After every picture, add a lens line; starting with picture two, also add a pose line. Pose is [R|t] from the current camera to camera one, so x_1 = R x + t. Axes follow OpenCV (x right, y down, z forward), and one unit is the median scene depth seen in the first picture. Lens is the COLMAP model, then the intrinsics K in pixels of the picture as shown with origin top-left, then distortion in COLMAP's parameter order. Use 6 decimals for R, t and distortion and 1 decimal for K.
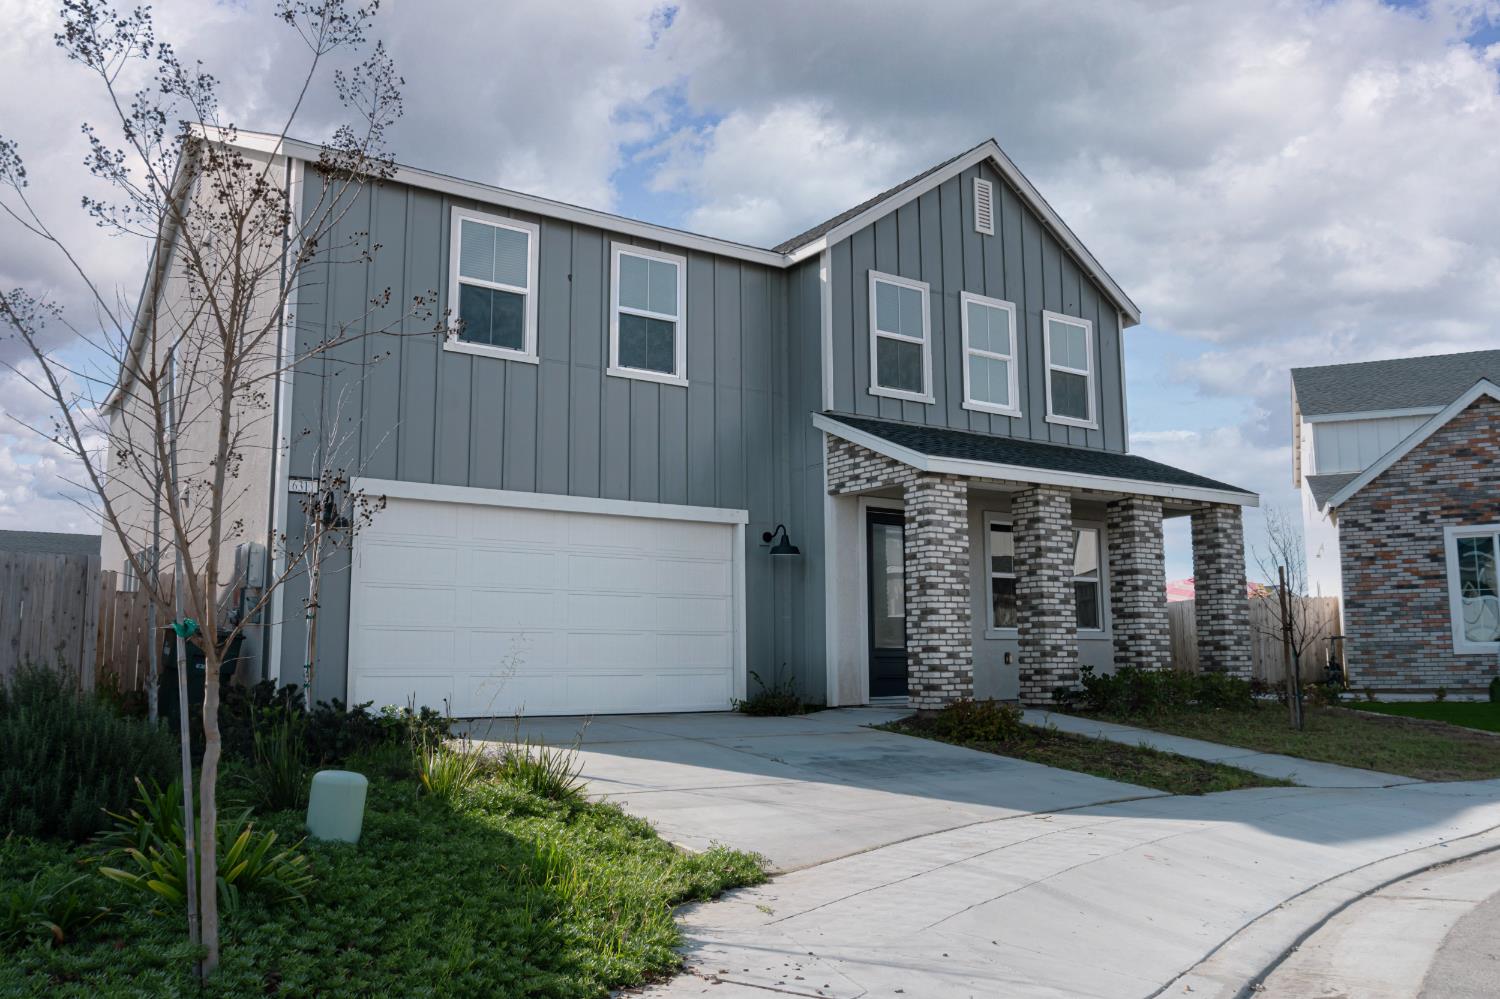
lens RADIAL K [[1206.5, 0, 760.3], [0, 1206.5, 494.7], [0, 0, 1]] dist [0.008151, -0.004064]
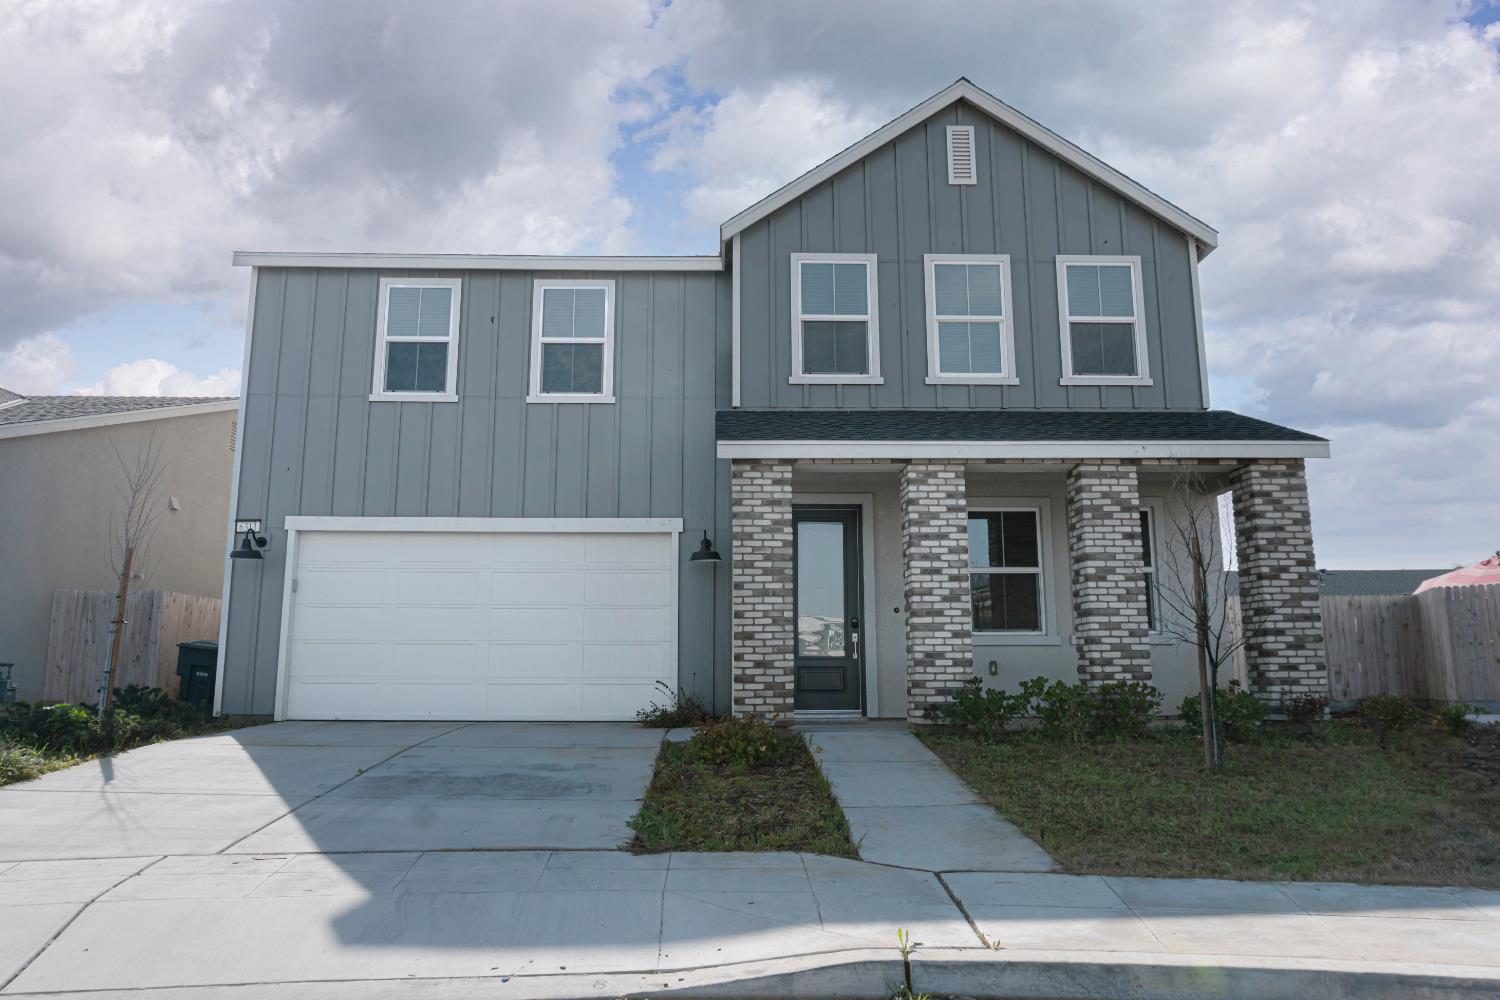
lens RADIAL K [[1007.0, 0, 745.6], [0, 1007.0, 506.5], [0, 0, 1]] dist [-0.014539, 0.003763]
pose [[0.836771, -0.085375, -0.540856, 0.496478], [0.073049, 0.996346, -0.044258, 0.045243], [0.542658, -0.002475, 0.839950, 0.341853]]
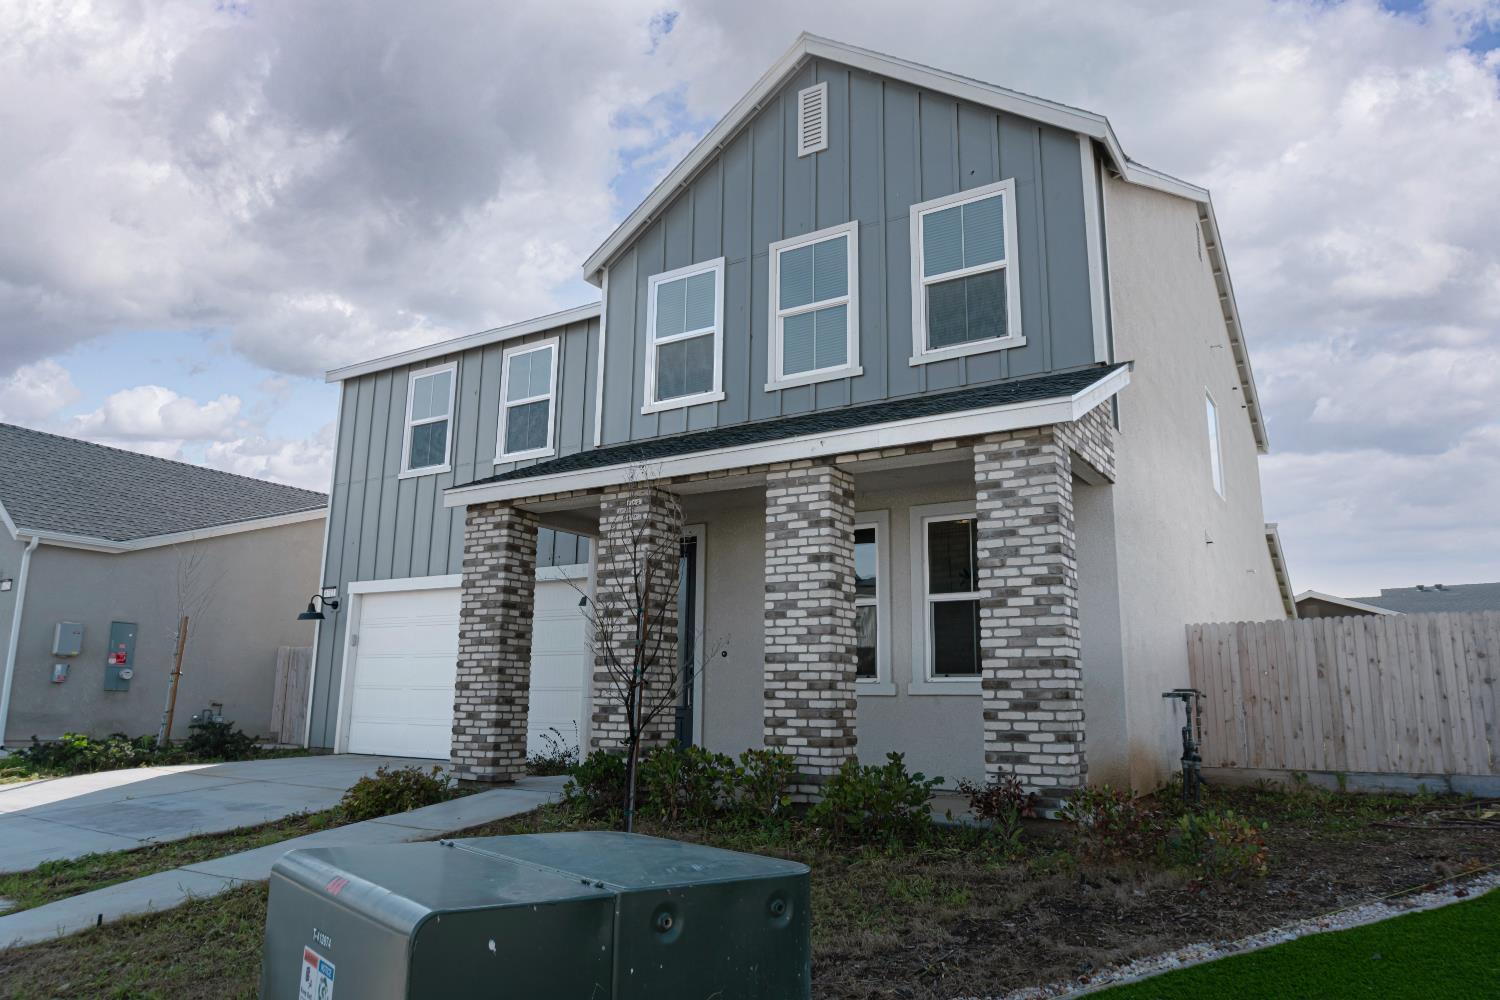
lens RADIAL K [[1007.0, 0, 742.6], [0, 1007.0, 497.9], [0, 0, 1]] dist [-0.014539, 0.003763]
pose [[0.385592, -0.174518, -0.906015, 0.808606], [0.110757, 0.983604, -0.142326, 0.093260], [0.915998, -0.045468, 0.398598, 0.806653]]
